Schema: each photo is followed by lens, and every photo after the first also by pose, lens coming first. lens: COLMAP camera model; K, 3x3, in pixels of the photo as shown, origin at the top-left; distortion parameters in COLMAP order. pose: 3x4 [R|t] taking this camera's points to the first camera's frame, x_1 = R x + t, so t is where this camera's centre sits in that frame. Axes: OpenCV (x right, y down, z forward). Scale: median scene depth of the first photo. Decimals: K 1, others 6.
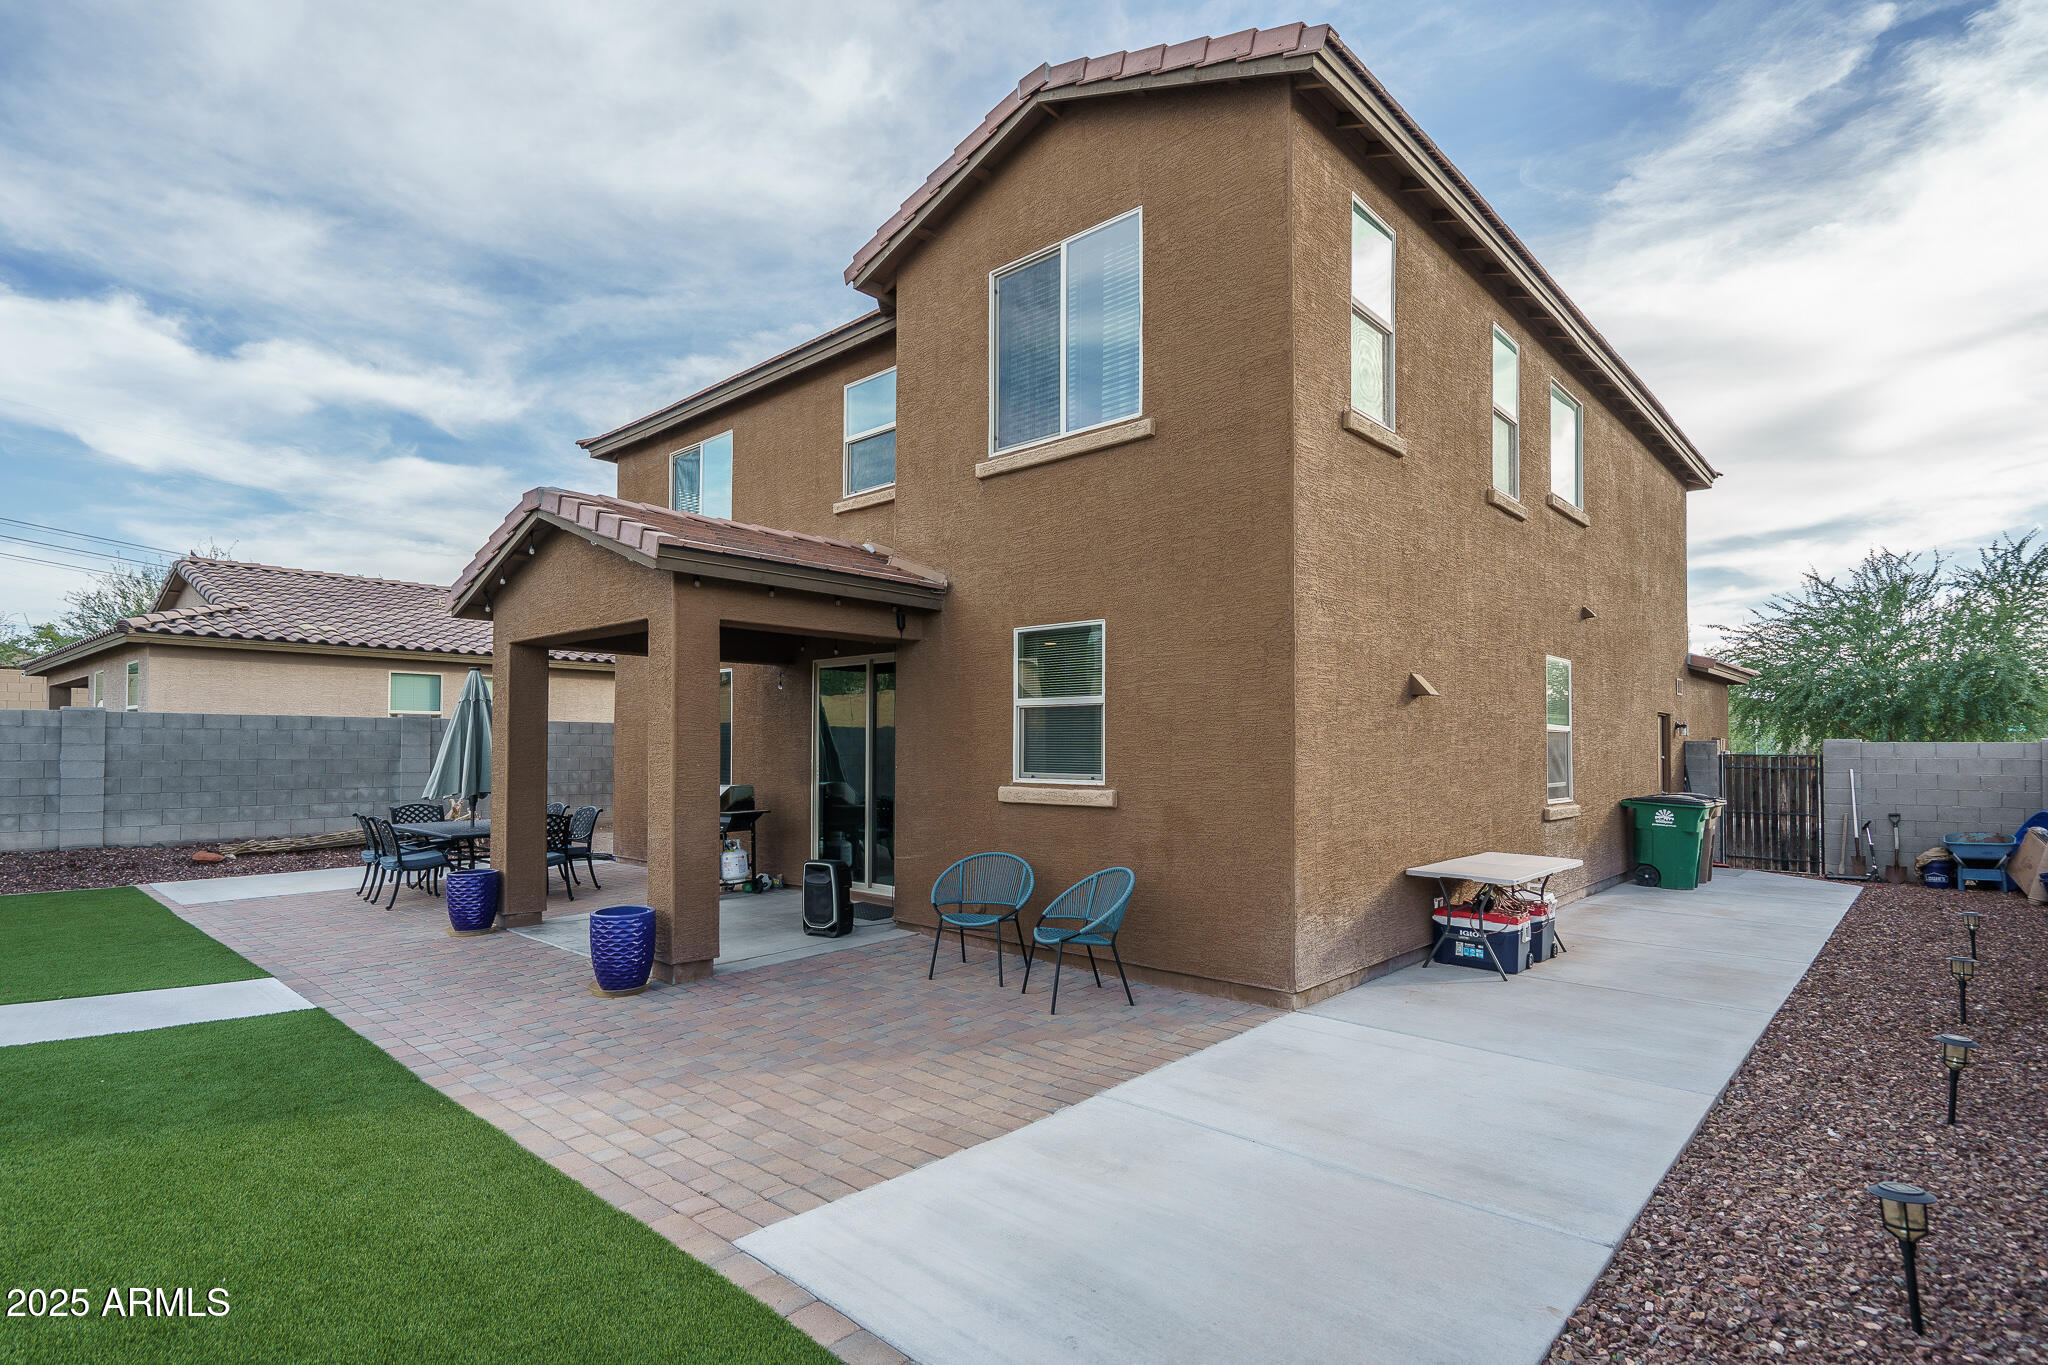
lens RADIAL K [[1059.1, 0, 1022.9], [0, 1059.1, 720.6], [0, 0, 1]] dist [0.001711, 0.000666]
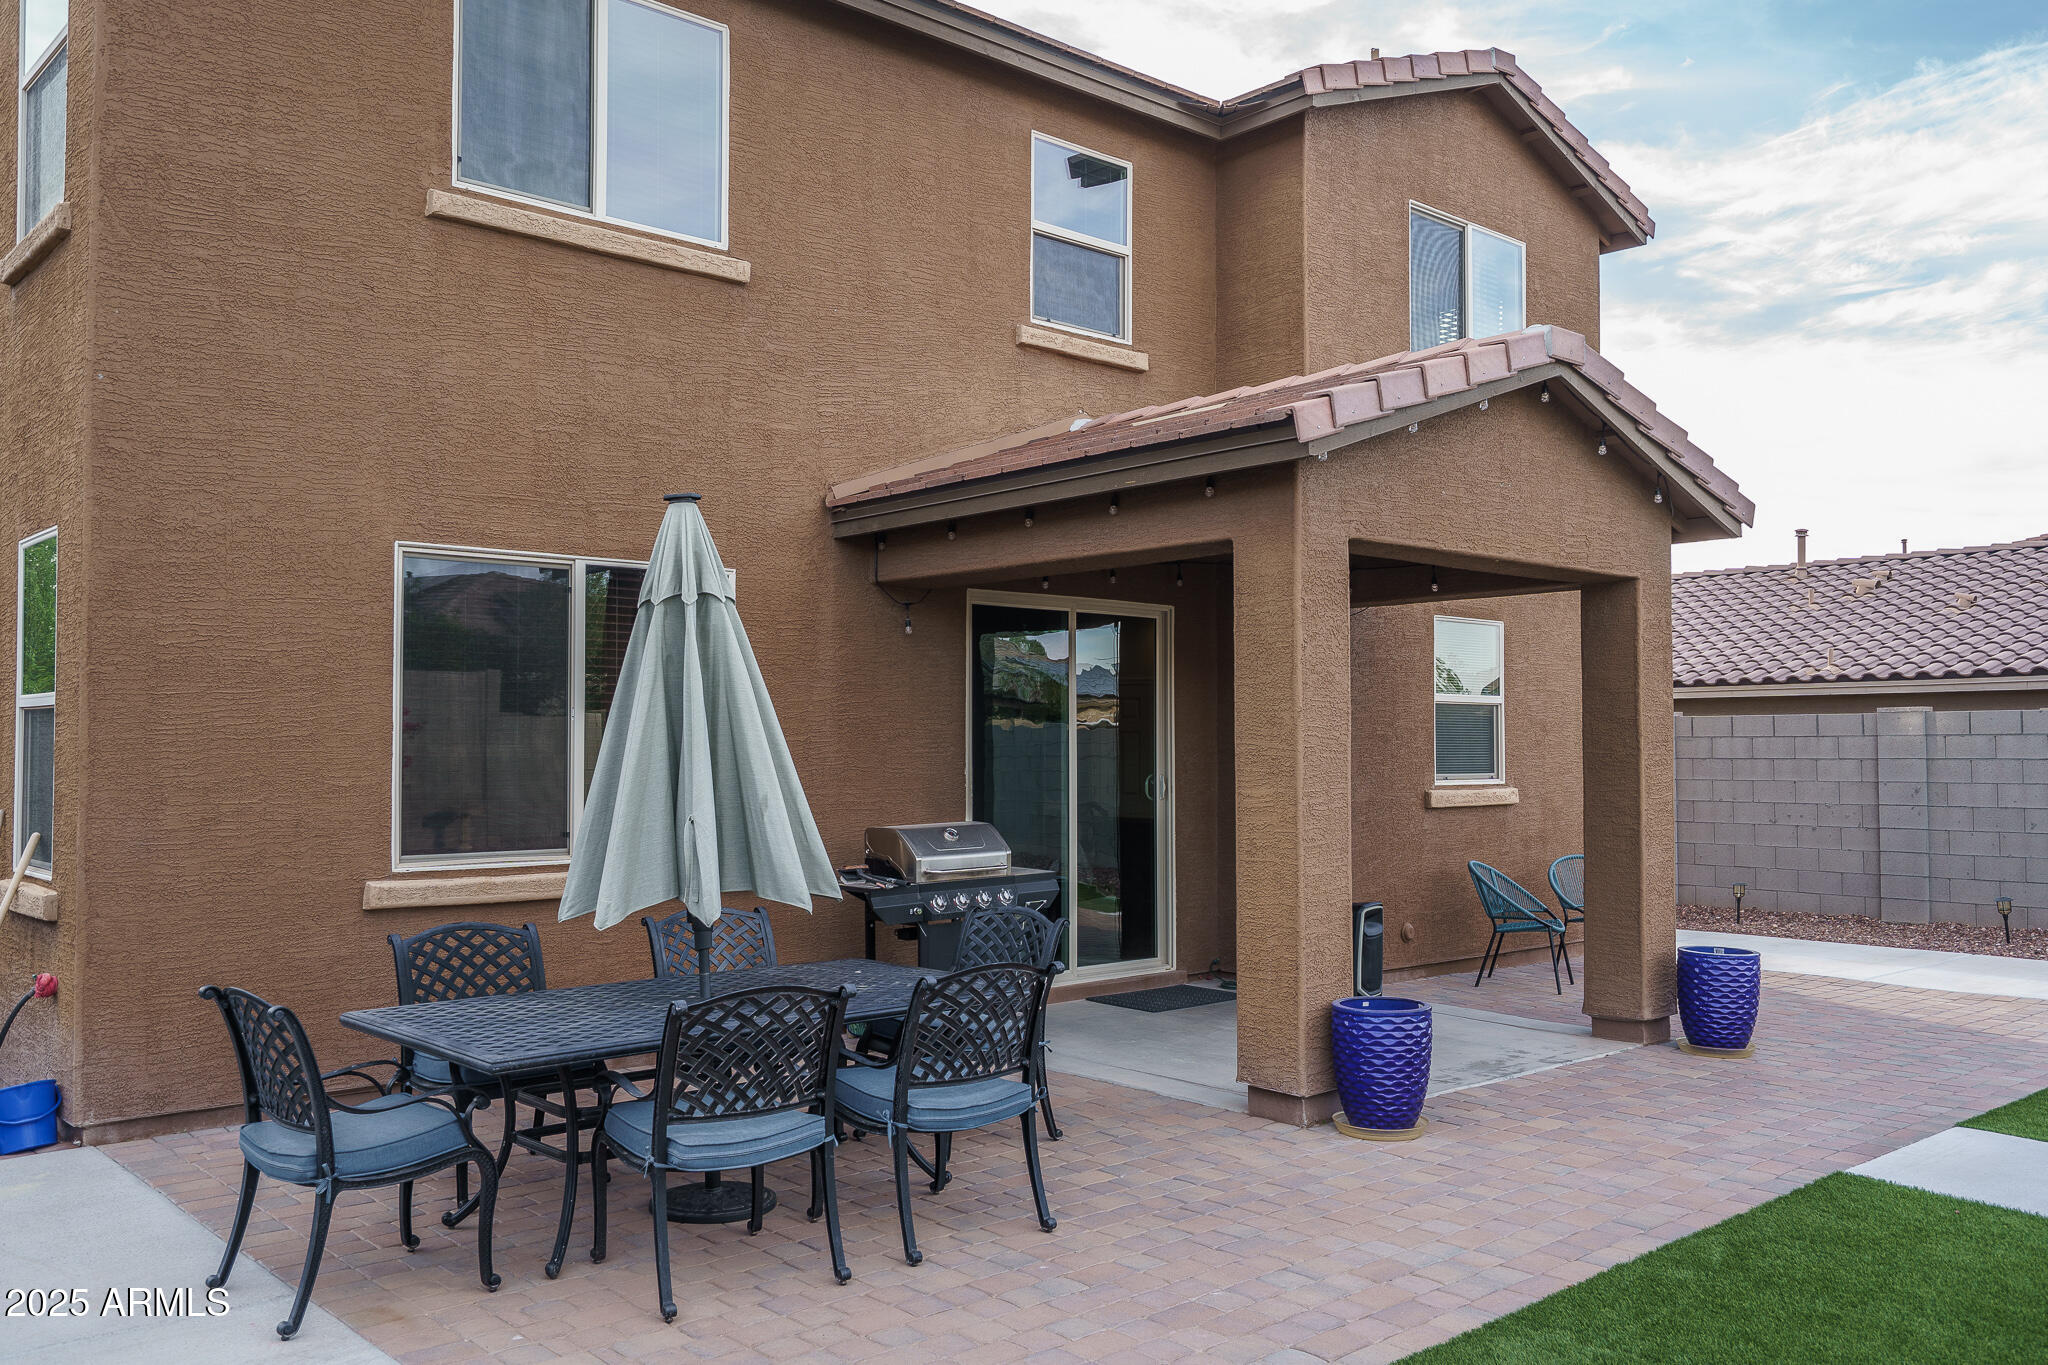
lens RADIAL K [[1767.4, 0, 1025.3], [0, 1767.4, 716.9], [0, 0, 1]] dist [-0.011255, 0.005143]
pose [[0.071742, 0.030965, 0.996942, -1.589102], [-0.029121, 0.999157, -0.028939, 0.056771], [-0.996998, -0.026956, 0.072584, 1.280900]]
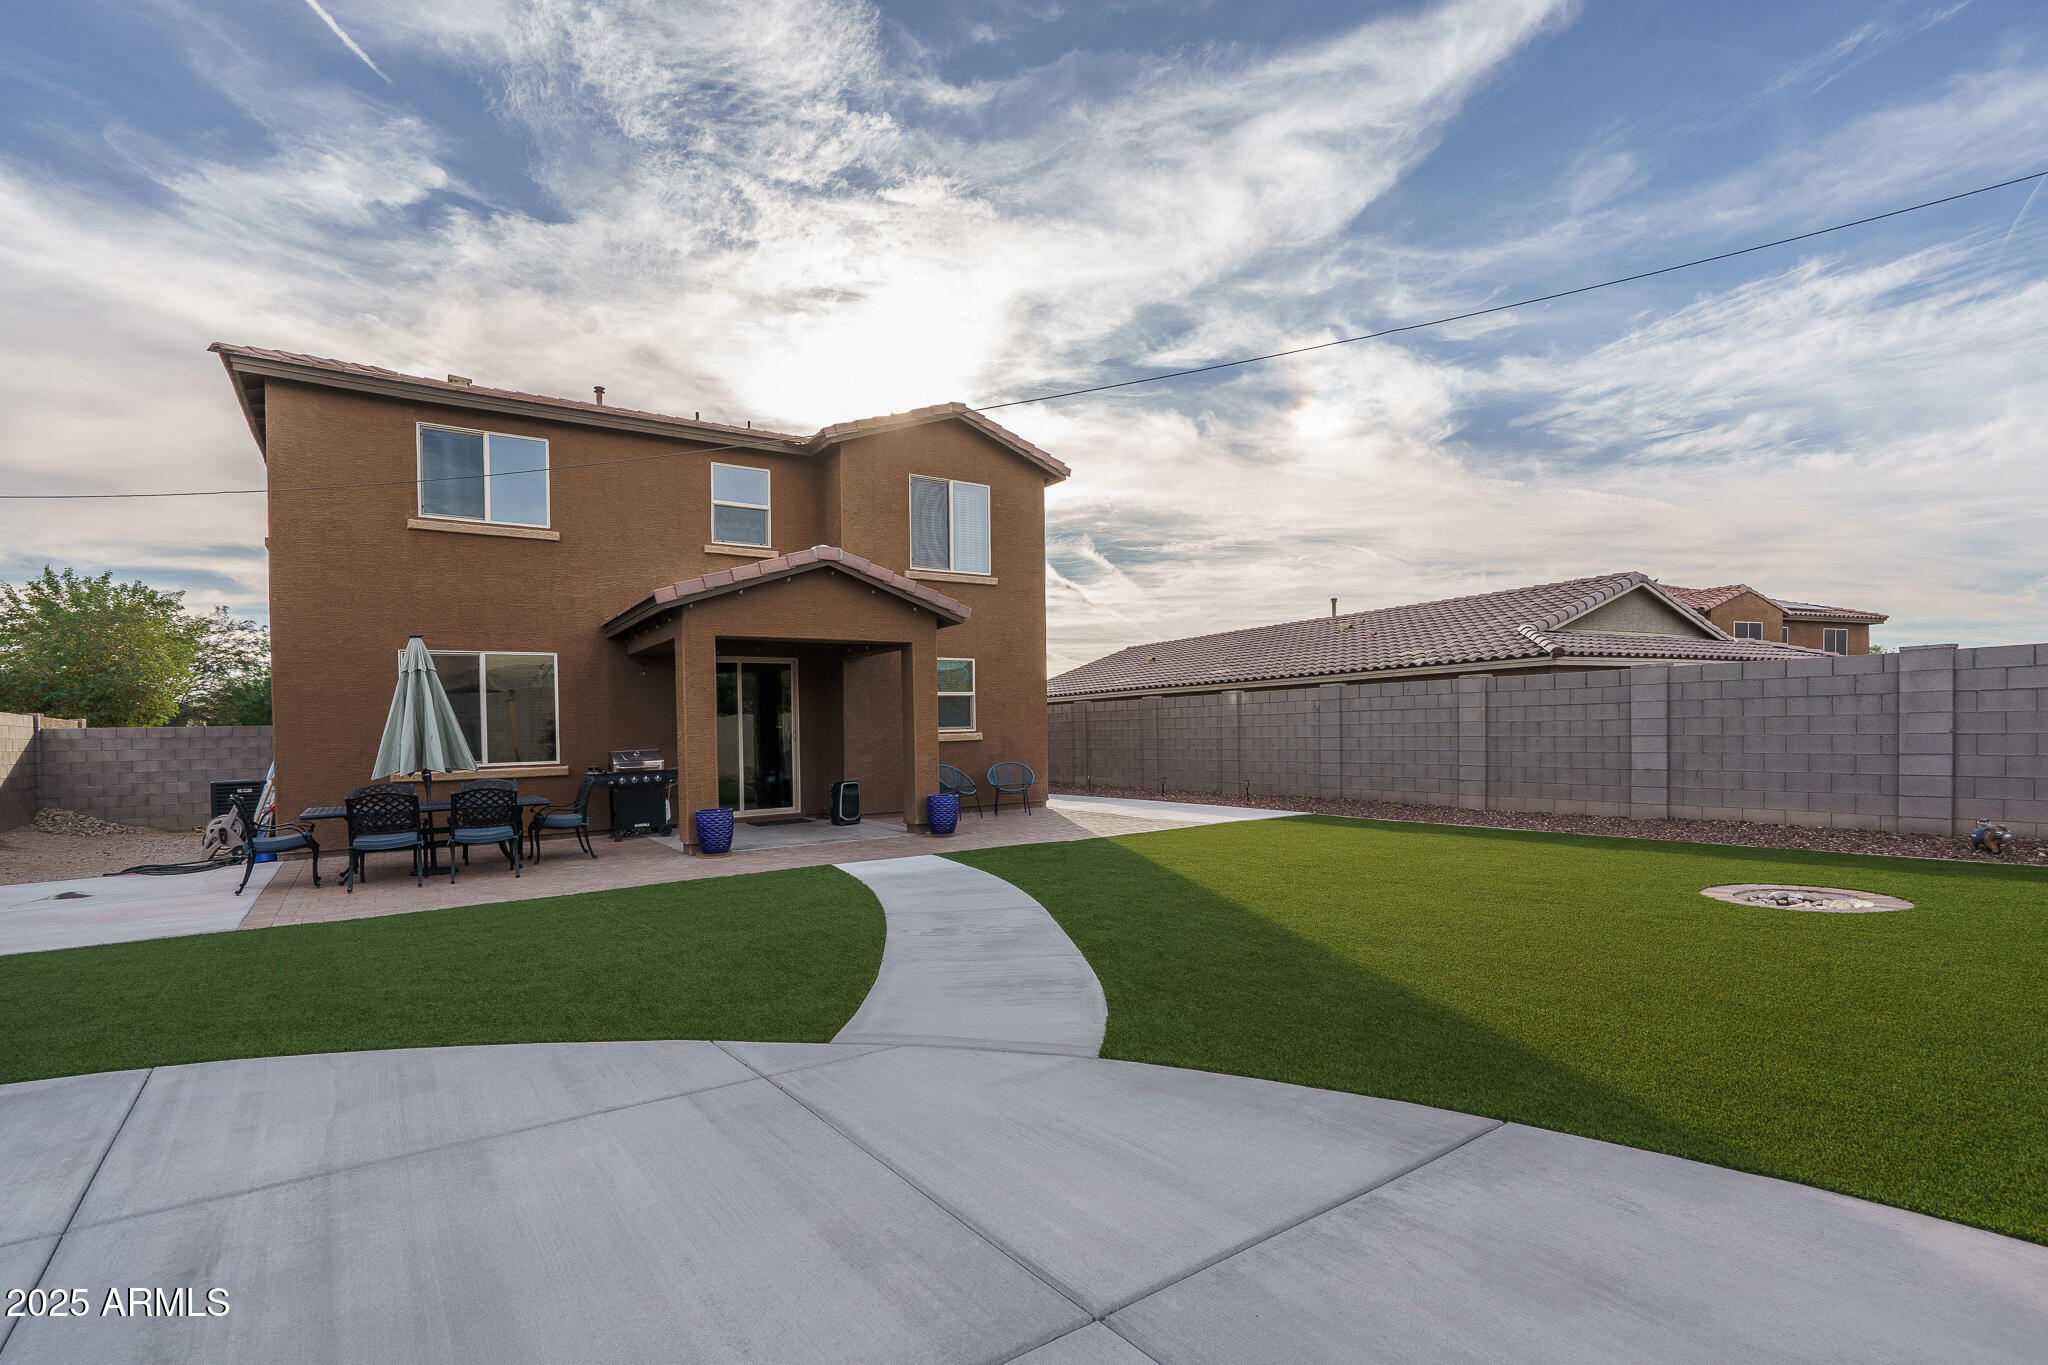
lens RADIAL K [[966.7, 0, 1017.8], [0, 966.7, 755.1], [0, 0, 1]] dist [-0.016475, 0.000080]
pose [[0.229868, -0.022457, 0.972963, -1.867563], [-0.008686, 0.999647, 0.025125, 0.057514], [-0.973183, -0.014226, 0.229592, 0.408791]]
